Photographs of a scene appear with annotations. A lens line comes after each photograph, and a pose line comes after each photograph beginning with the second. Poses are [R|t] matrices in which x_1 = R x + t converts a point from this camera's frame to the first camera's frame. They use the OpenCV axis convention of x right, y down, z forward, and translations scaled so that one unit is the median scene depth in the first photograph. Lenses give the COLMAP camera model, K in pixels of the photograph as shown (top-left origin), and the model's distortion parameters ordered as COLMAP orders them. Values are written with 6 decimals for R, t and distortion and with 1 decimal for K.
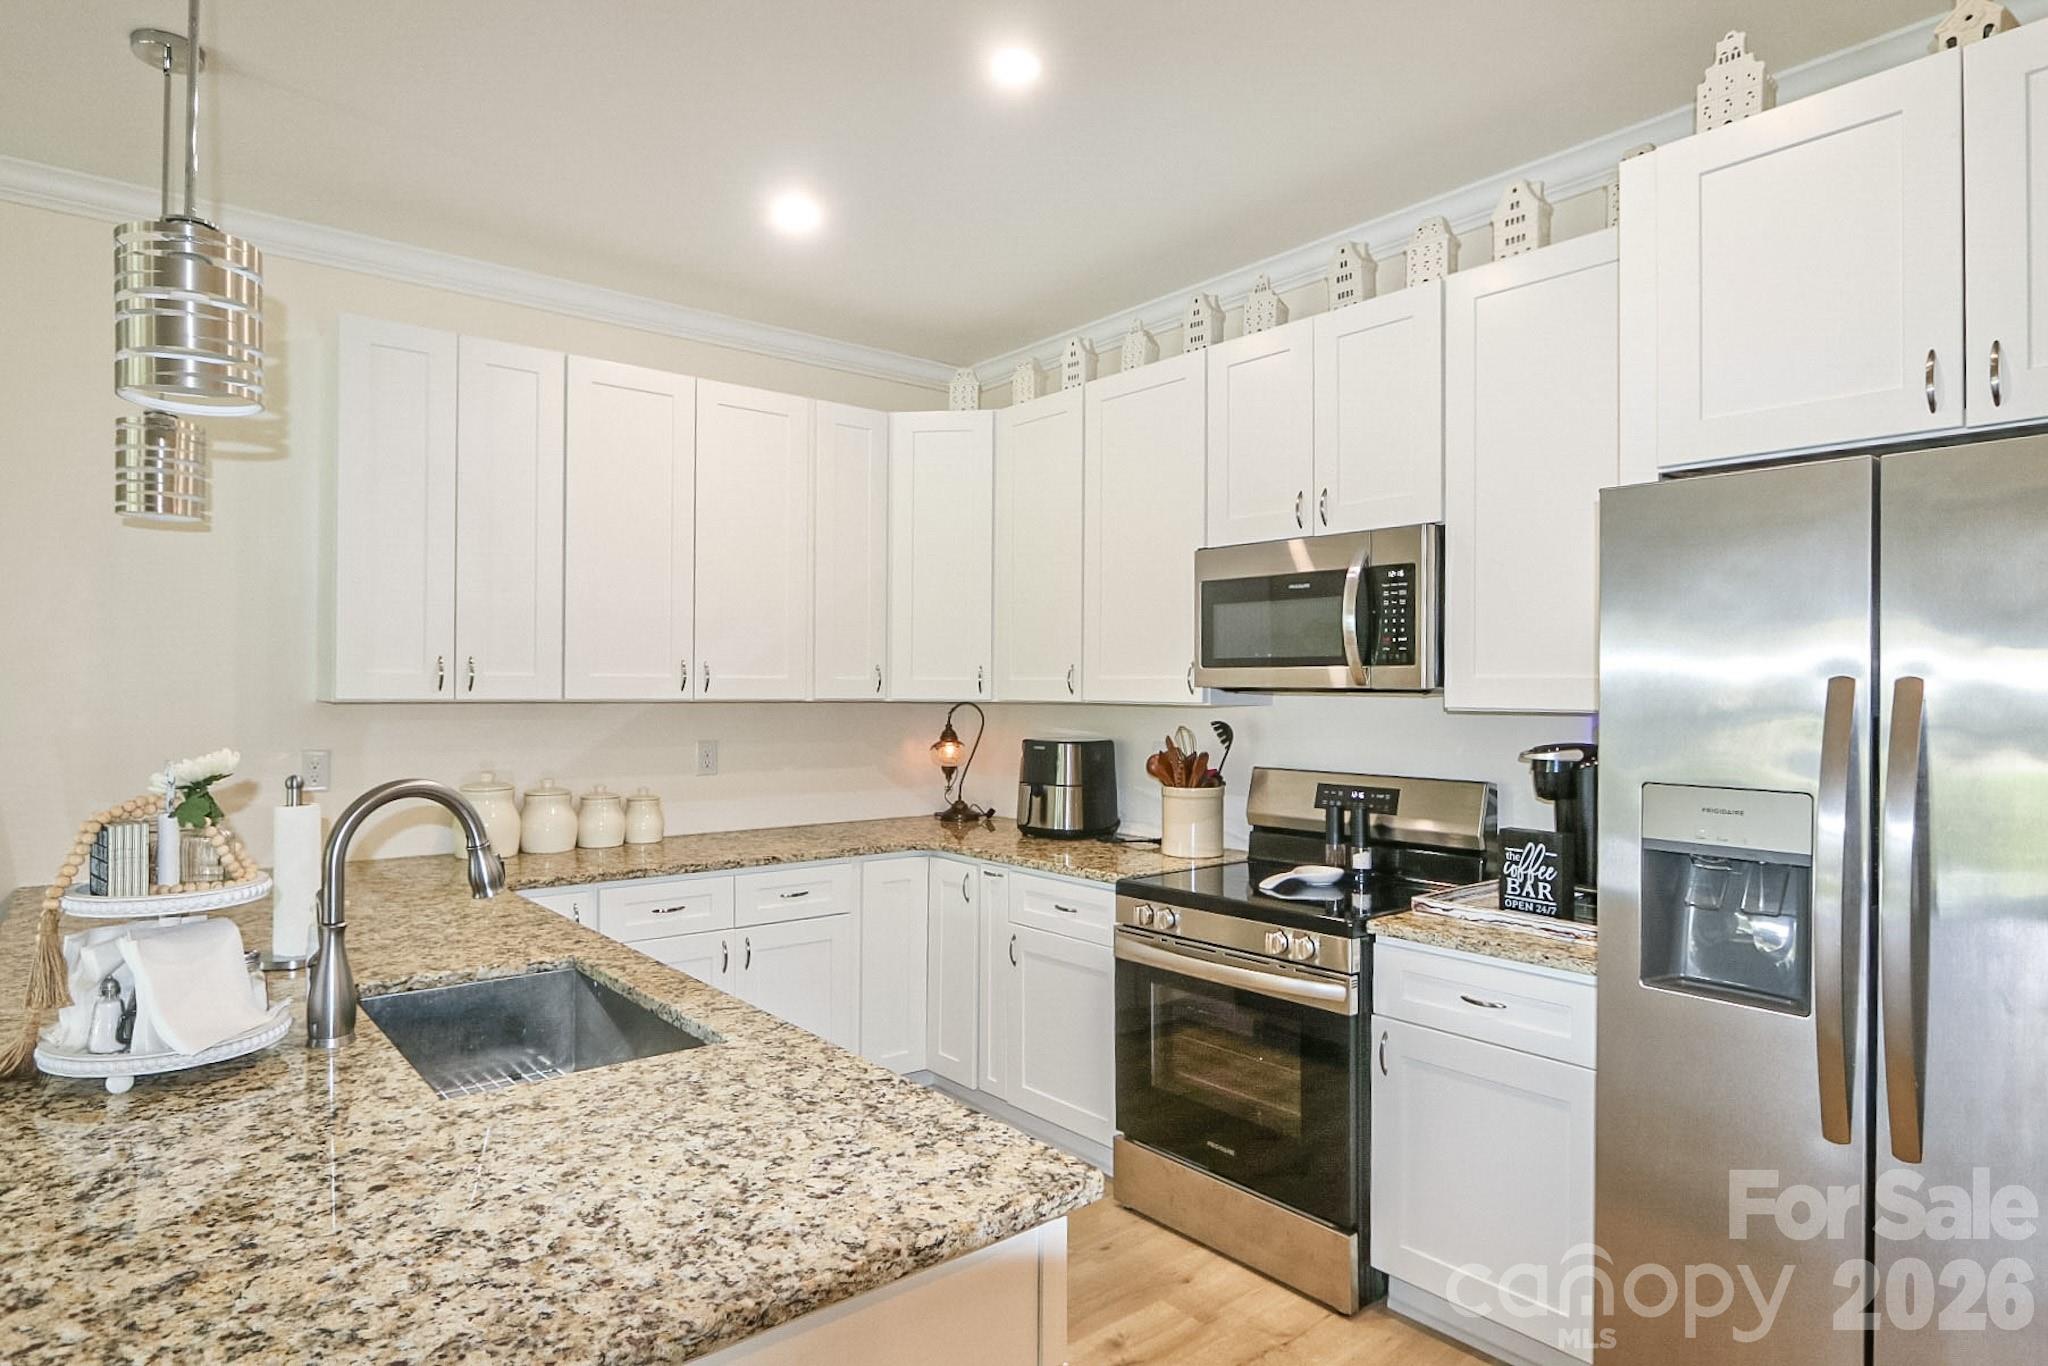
lens RADIAL K [[1138.7, 0, 1015.2], [0, 1138.7, 686.6], [0, 0, 1]] dist [-0.006424, -0.001142]
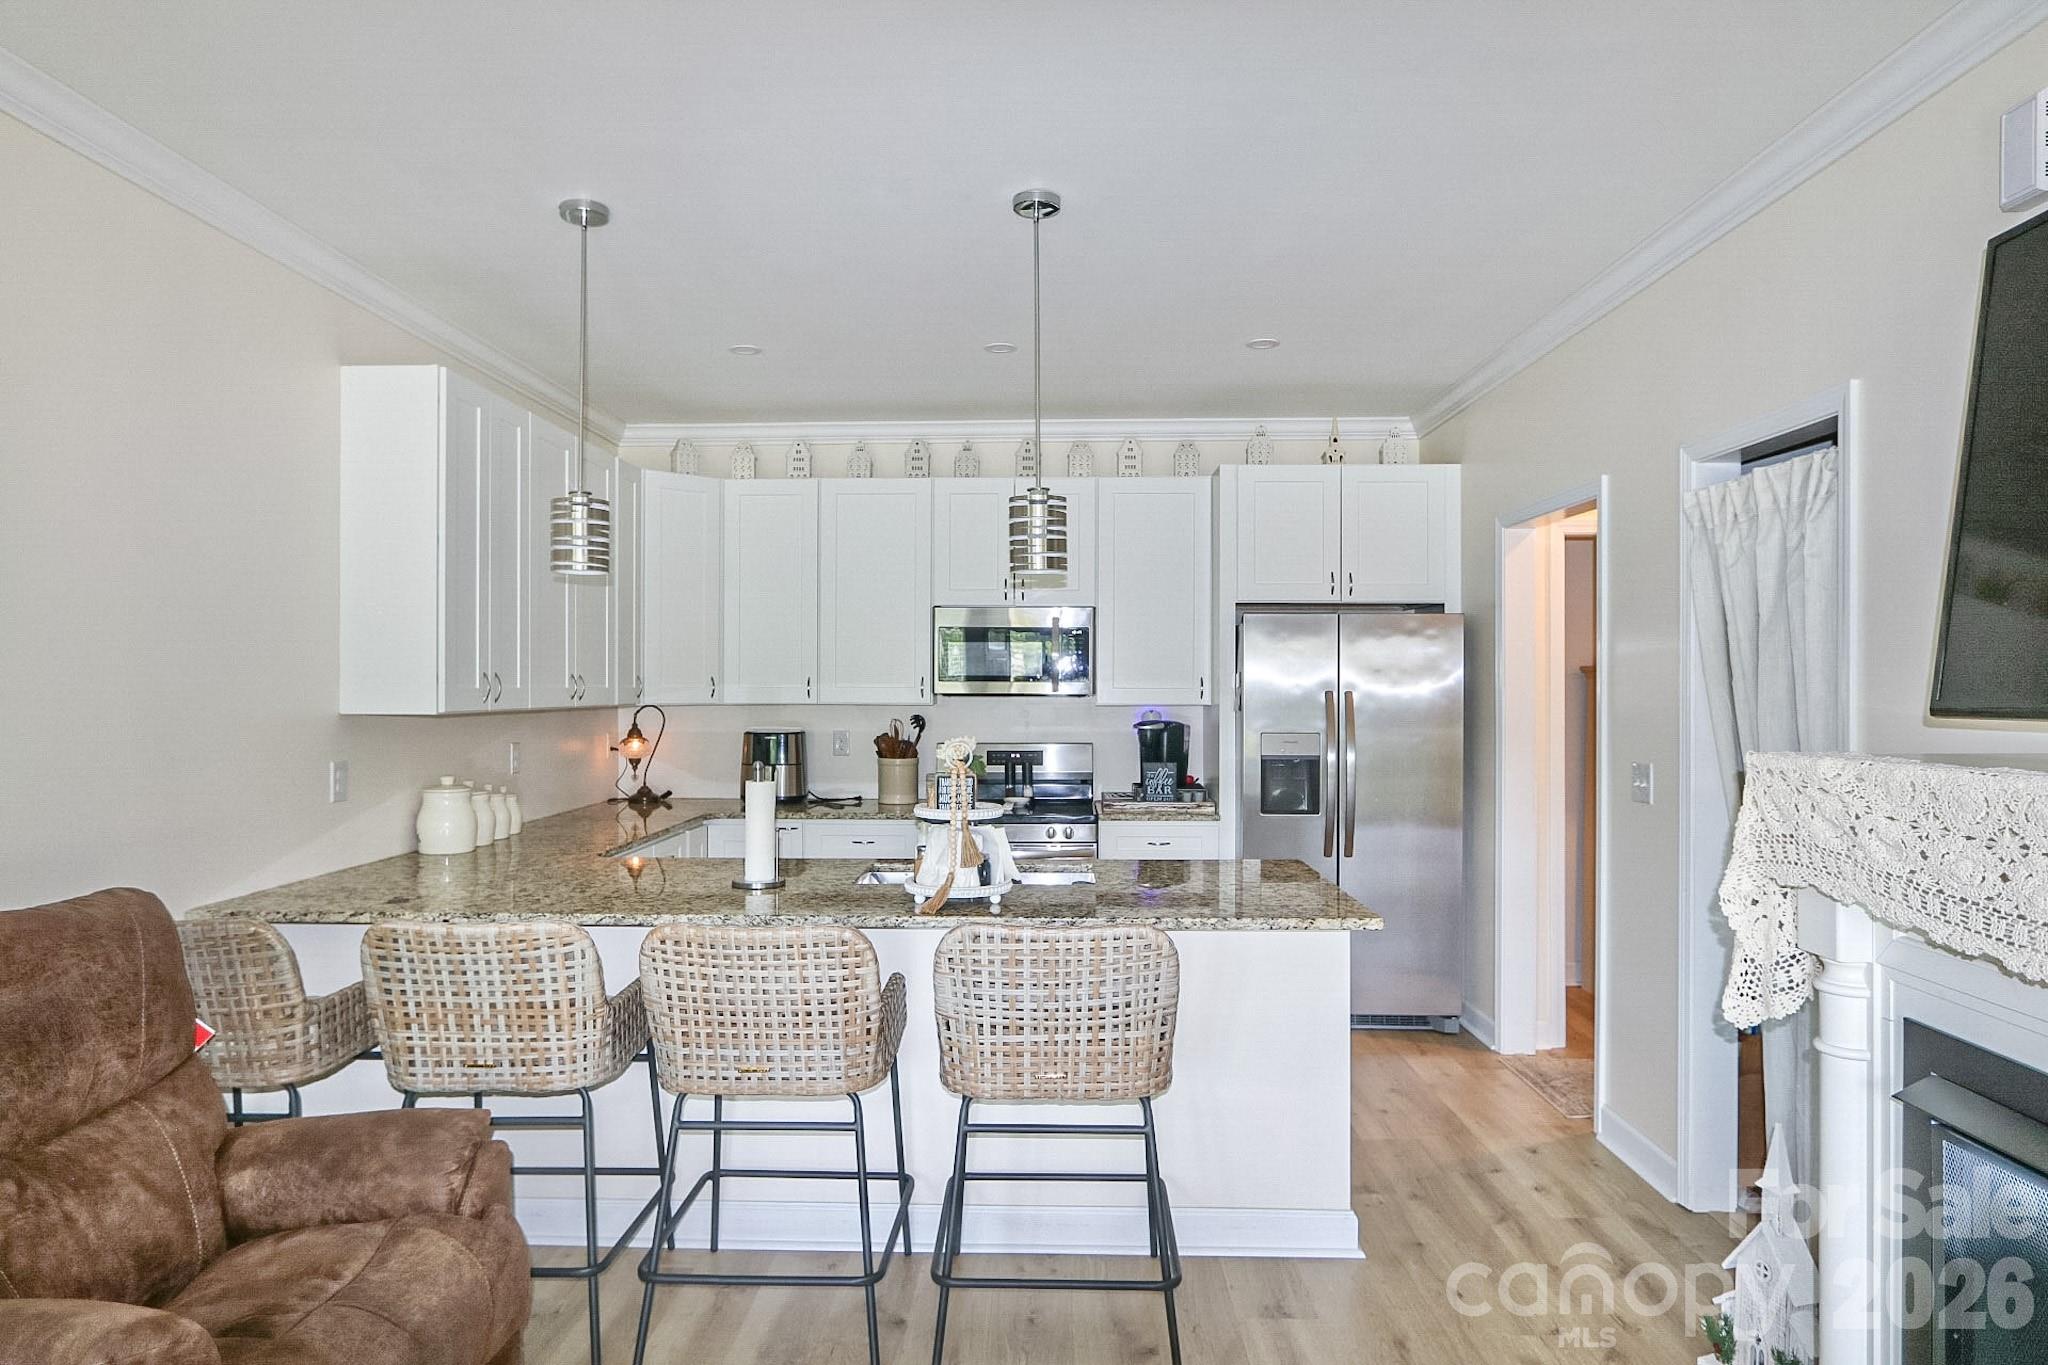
lens RADIAL K [[1227.1, 0, 1014.7], [0, 1227.1, 683.6], [0, 0, 1]] dist [-0.010449, 0.002663]
pose [[0.659314, -0.003177, 0.751861, -1.255366], [-0.000672, 0.999988, 0.004814, -0.025332], [-0.751867, -0.003679, 0.659305, -0.251858]]
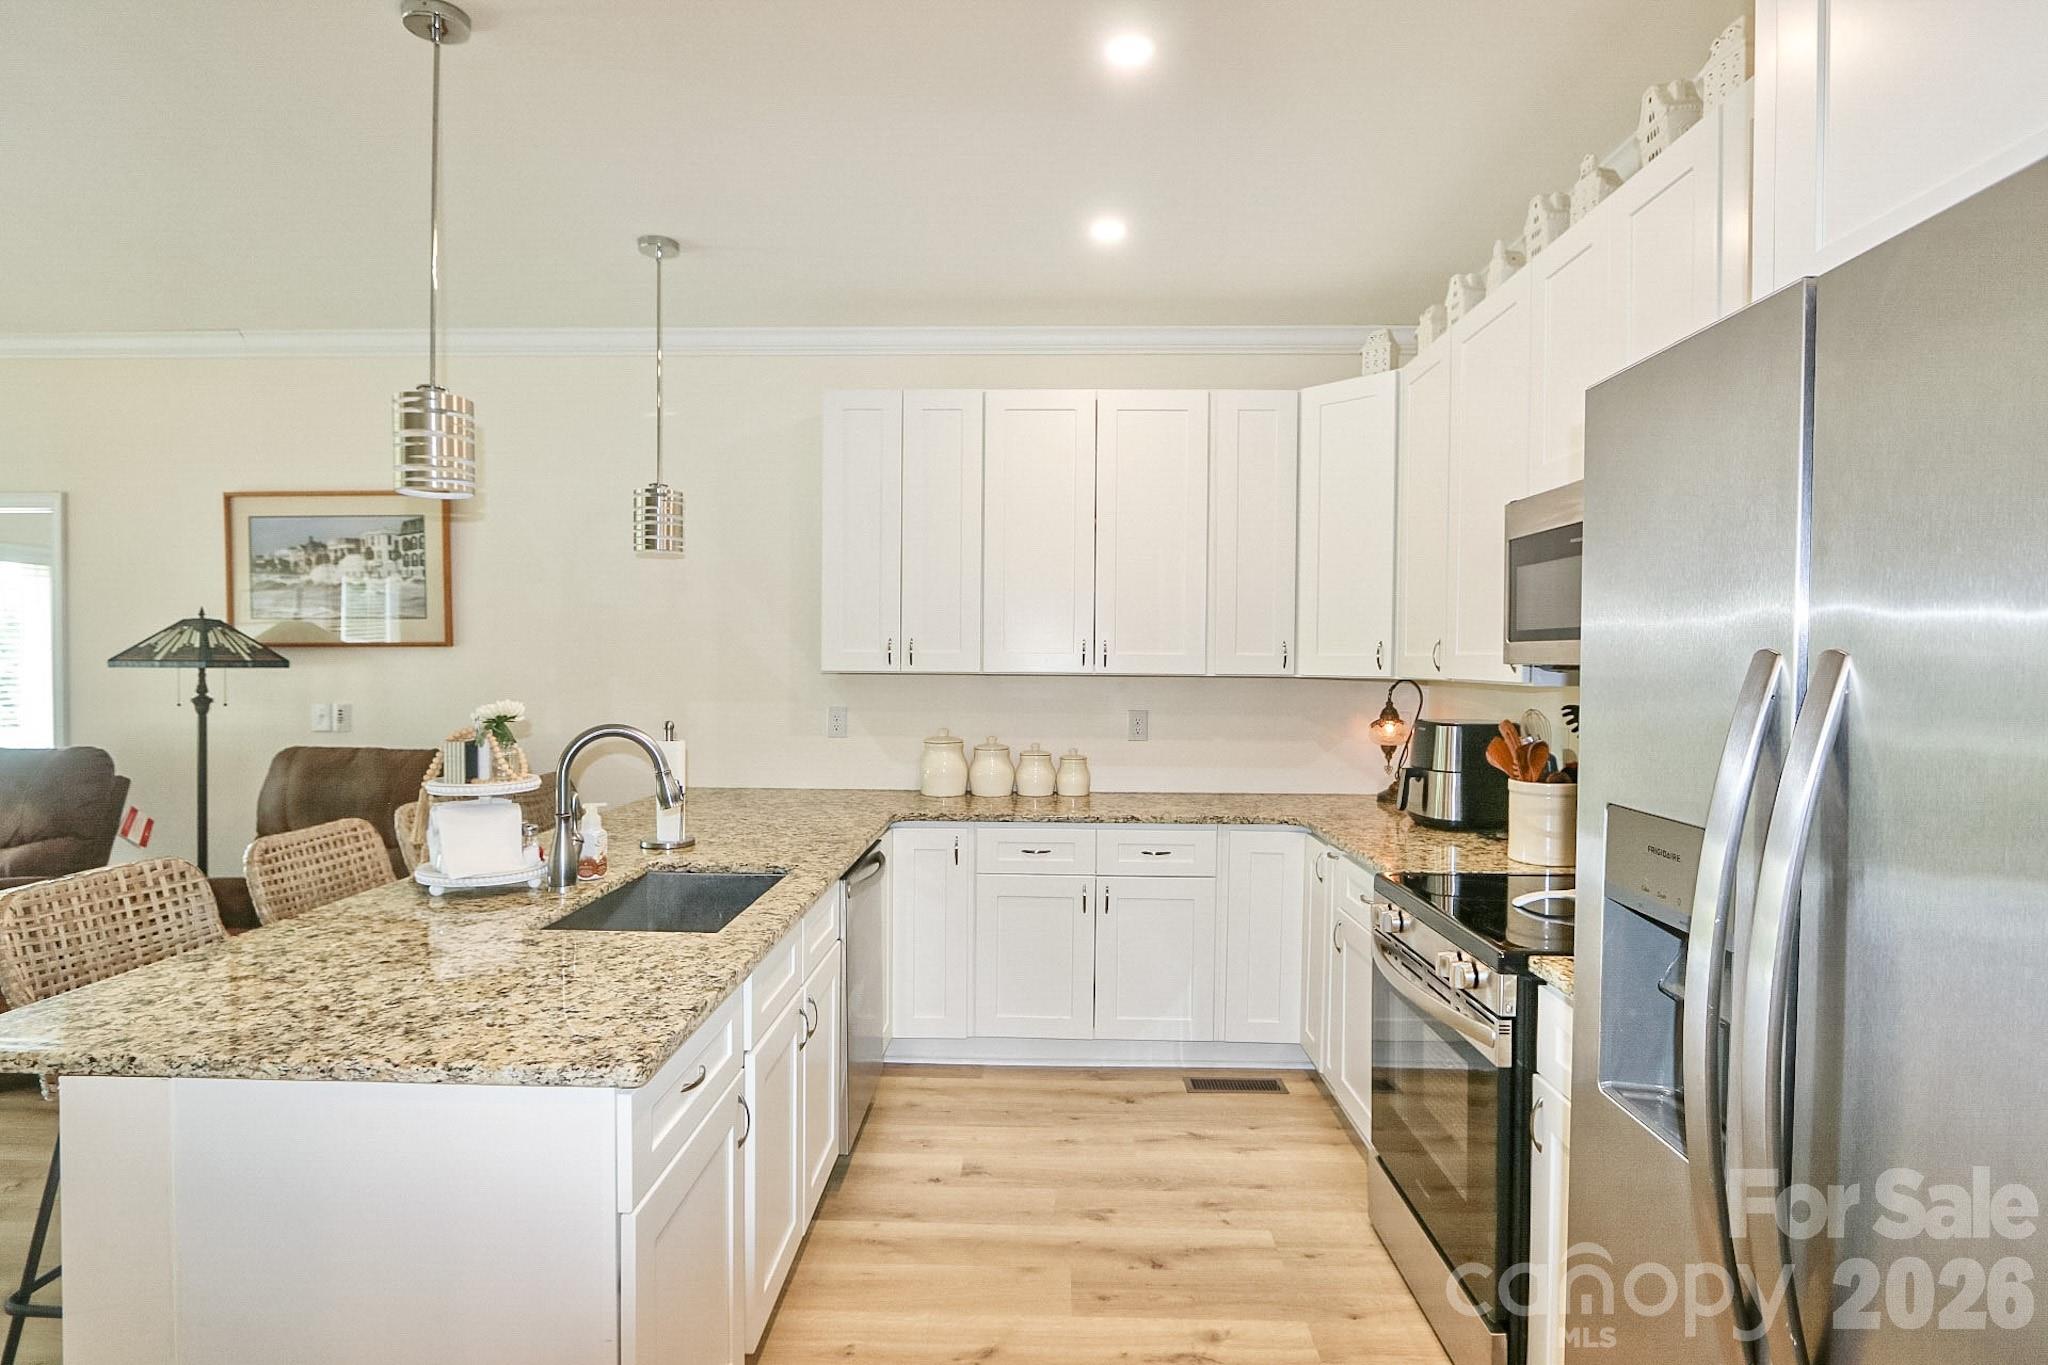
lens RADIAL K [[1074.2, 0, 1017.7], [0, 1074.2, 683.1], [0, 0, 1]] dist [-0.006144, -0.000144]
pose [[0.751802, 0.015012, -0.659218, 0.497237], [-0.001484, 0.999777, 0.021075, -0.002249], [0.659388, -0.014866, 0.751656, 0.182359]]
